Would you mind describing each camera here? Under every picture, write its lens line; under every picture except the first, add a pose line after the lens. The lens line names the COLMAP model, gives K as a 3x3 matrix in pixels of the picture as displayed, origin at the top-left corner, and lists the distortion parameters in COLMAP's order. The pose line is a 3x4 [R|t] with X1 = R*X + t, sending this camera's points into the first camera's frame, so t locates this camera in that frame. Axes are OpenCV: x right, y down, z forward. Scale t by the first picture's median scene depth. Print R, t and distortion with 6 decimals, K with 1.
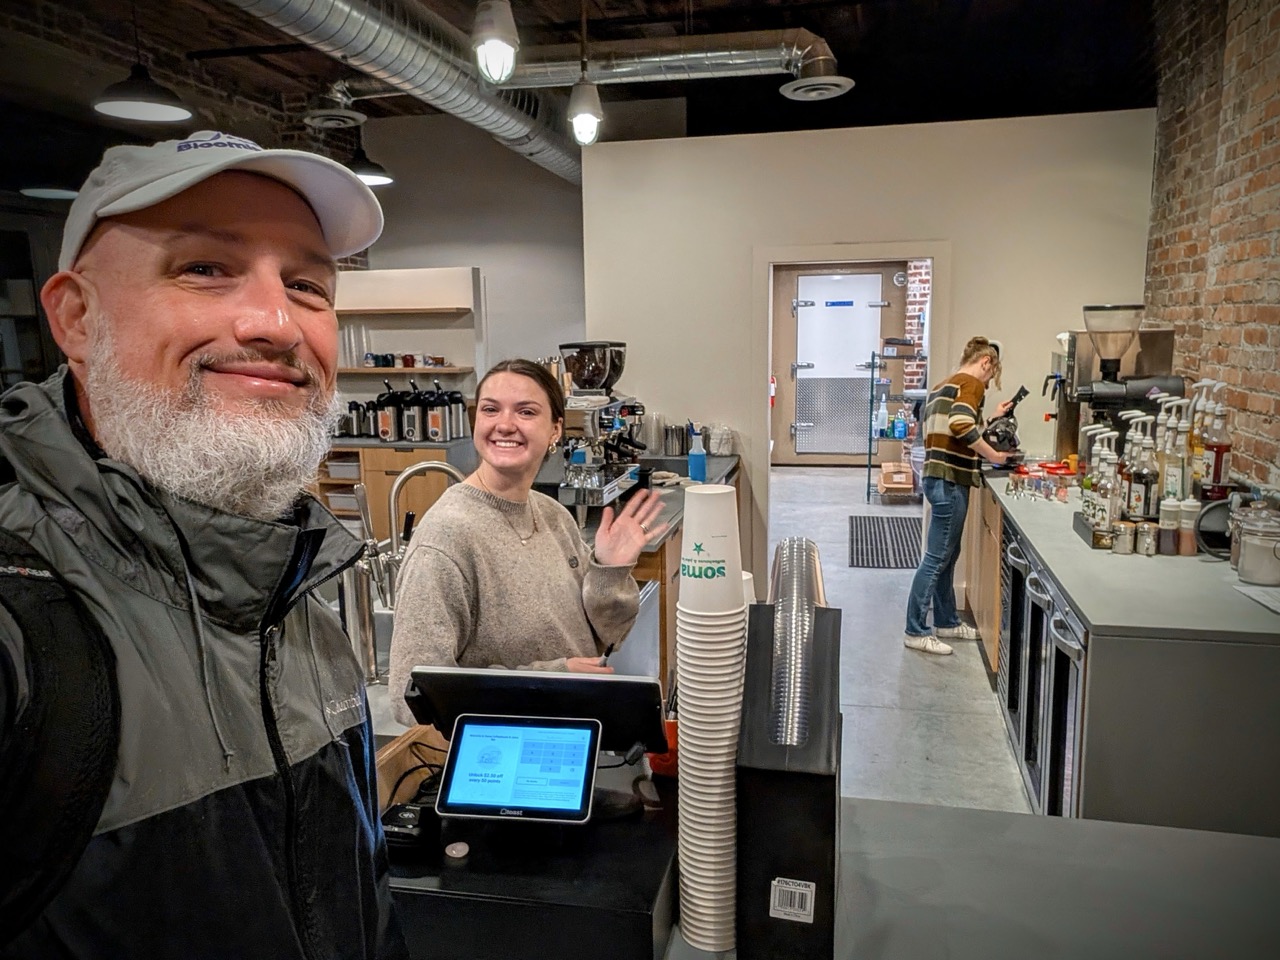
lens RADIAL K [[937.1, 0, 639.8], [0, 937.1, 480.9], [0, 0, 1]] dist [-0.001260, -0.000338]
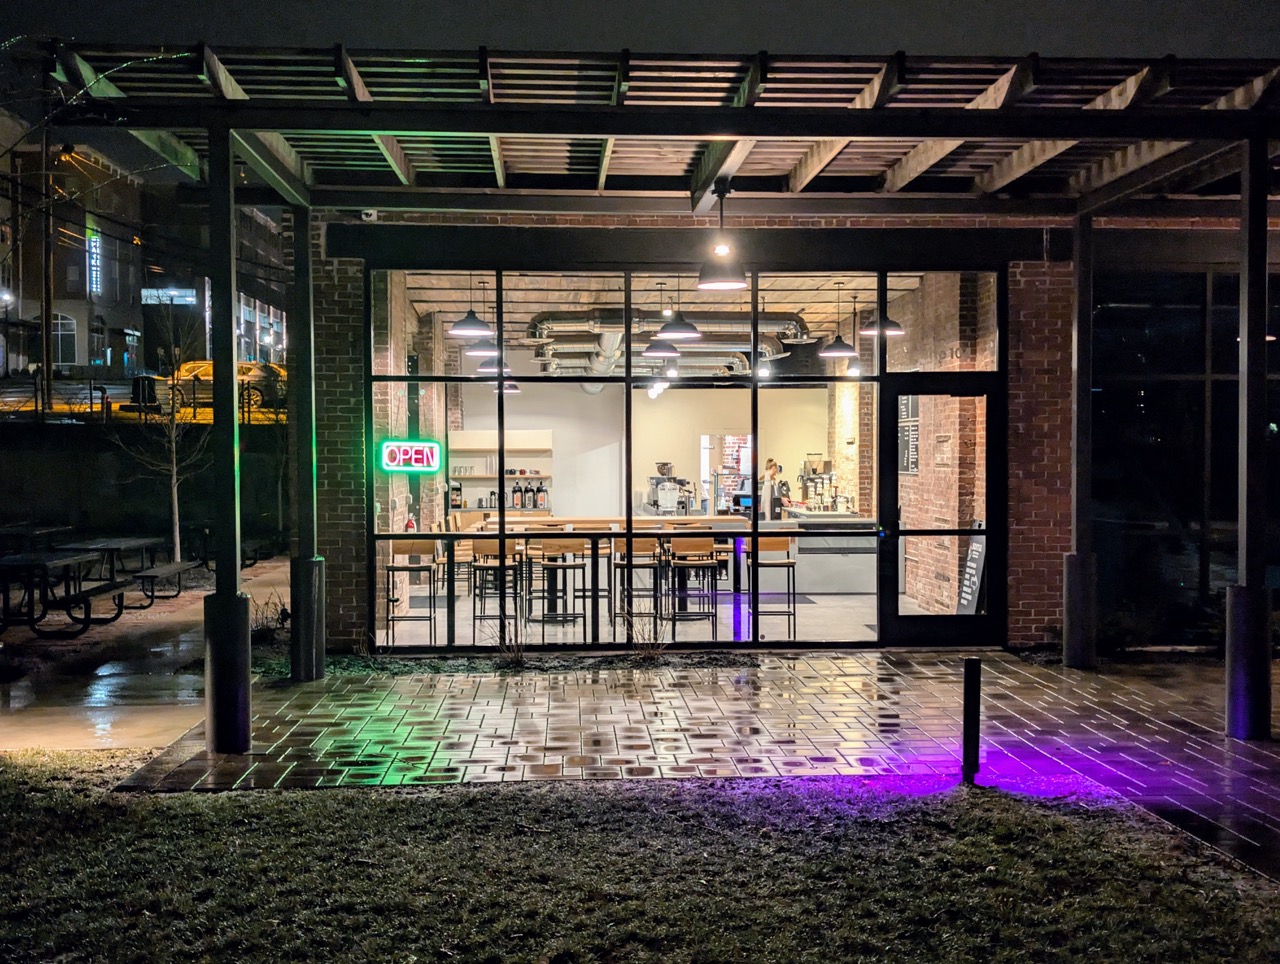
lens RADIAL K [[954.1, 0, 639.5], [0, 954.1, 481.4], [0, 0, 1]] dist [0.001603, 0.000190]
pose [[0.970939, 0.007416, 0.239213, -0.511023], [0.026216, 0.990209, -0.137106, 0.201476], [-0.237888, 0.139392, 0.961238, -1.174306]]
